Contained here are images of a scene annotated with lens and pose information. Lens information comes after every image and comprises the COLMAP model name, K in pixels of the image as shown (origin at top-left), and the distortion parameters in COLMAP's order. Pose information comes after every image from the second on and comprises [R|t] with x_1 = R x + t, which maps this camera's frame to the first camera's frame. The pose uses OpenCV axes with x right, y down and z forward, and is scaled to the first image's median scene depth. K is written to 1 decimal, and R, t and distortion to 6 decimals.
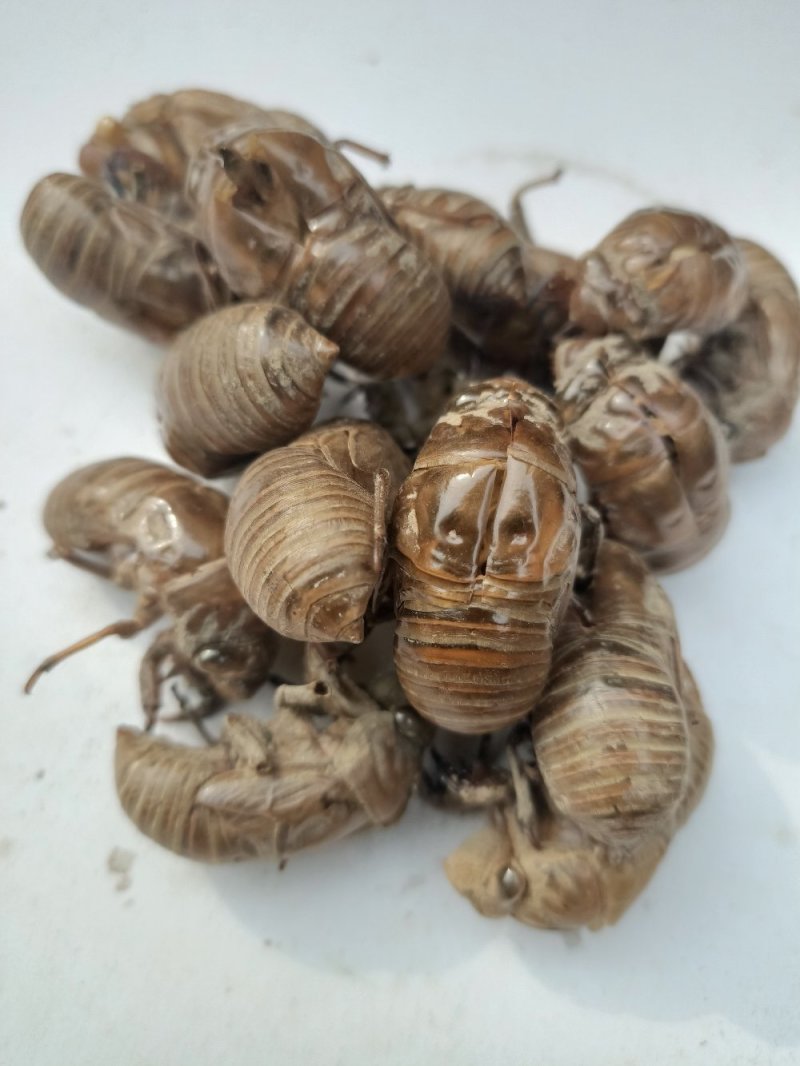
lens RADIAL K [[827.1, 0, 407.5], [0, 827.1, 530.4], [0, 0, 1]] dist [0.042952, -0.051855]
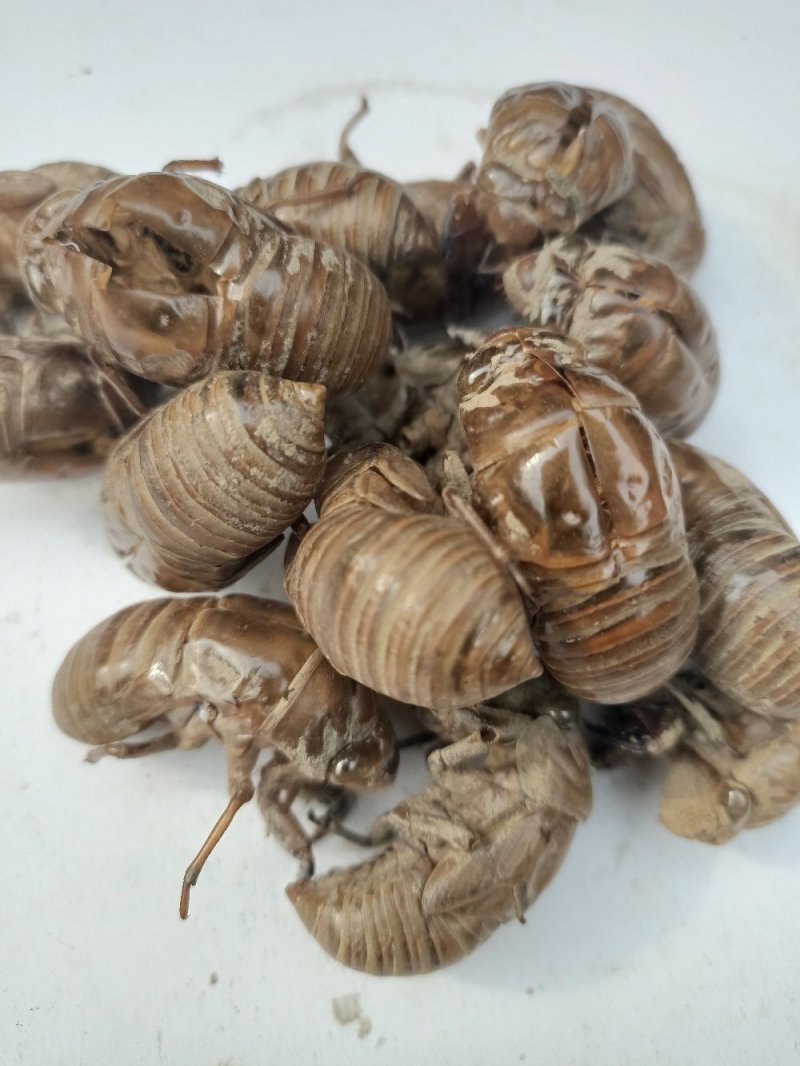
lens RADIAL K [[827.1, 0, 407.5], [0, 827.1, 530.4], [0, 0, 1]] dist [0.042952, -0.051855]
pose [[0.862968, -0.479109, 0.160438, -0.205711], [0.467455, 0.877595, 0.106363, -0.132209], [-0.191759, -0.016790, 0.981298, 0.129957]]
